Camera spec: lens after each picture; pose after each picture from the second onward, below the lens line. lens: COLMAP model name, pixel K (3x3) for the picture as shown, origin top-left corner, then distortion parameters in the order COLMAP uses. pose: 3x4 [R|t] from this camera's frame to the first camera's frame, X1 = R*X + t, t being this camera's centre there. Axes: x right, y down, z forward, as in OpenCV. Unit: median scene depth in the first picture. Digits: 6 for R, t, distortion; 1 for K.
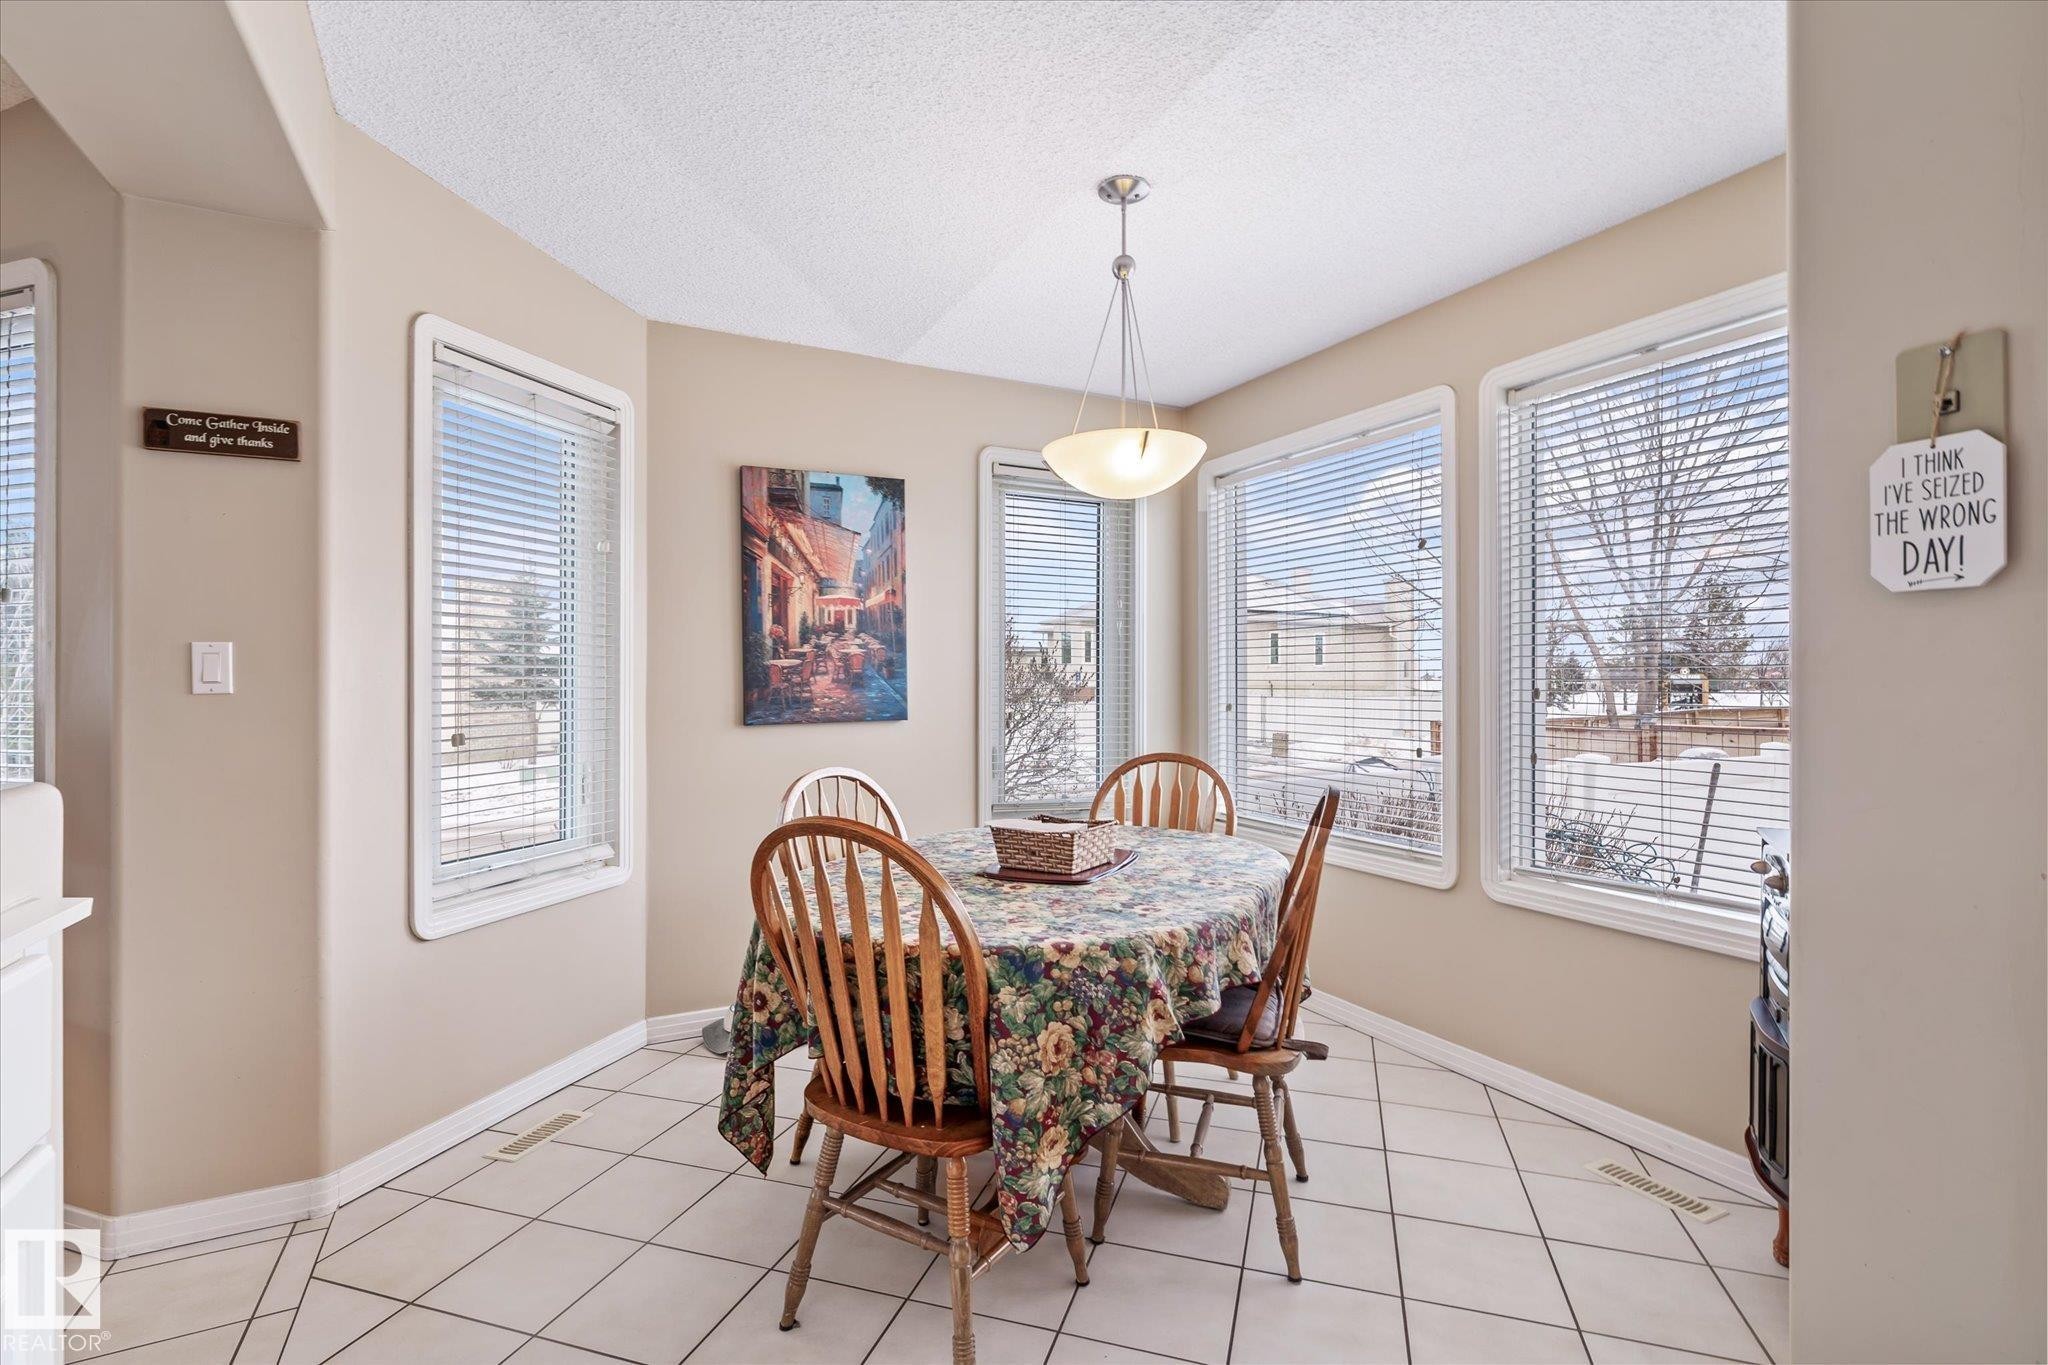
lens RADIAL K [[960.9, 0, 1033.3], [0, 960.9, 685.8], [0, 0, 1]] dist [-0.001666, 0.000056]
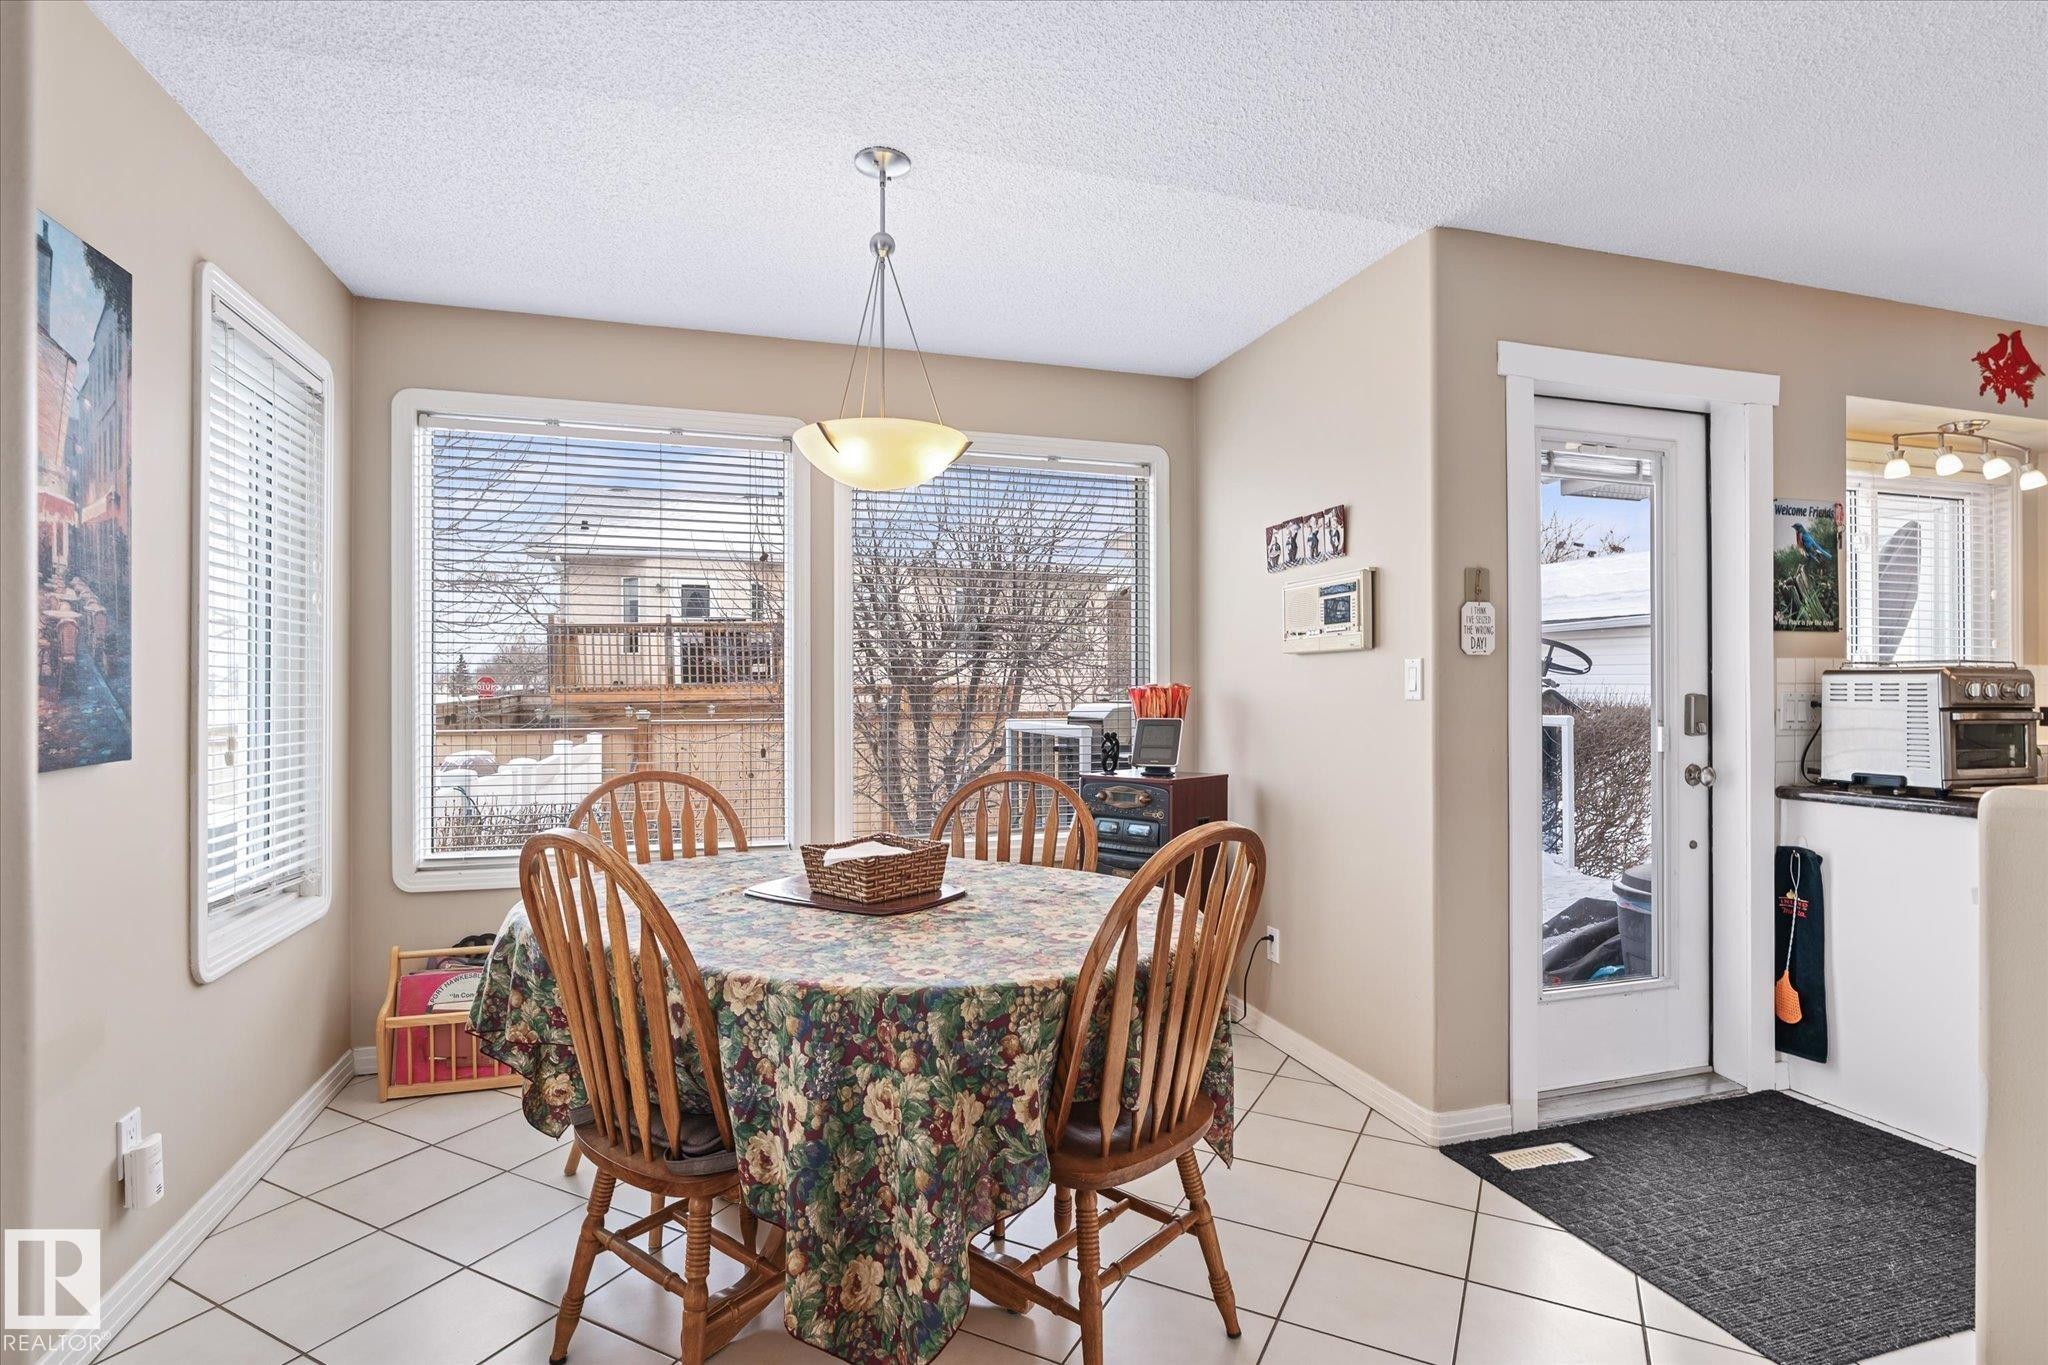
lens RADIAL K [[960.9, 0, 1020.9], [0, 960.9, 686.7], [0, 0, 1]] dist [-0.001666, 0.000056]
pose [[0.183065, -0.001756, 0.983099, -0.549798], [0.000501, 0.999998, 0.001693, -0.002883], [-0.983101, 0.000182, 0.183066, 0.468642]]
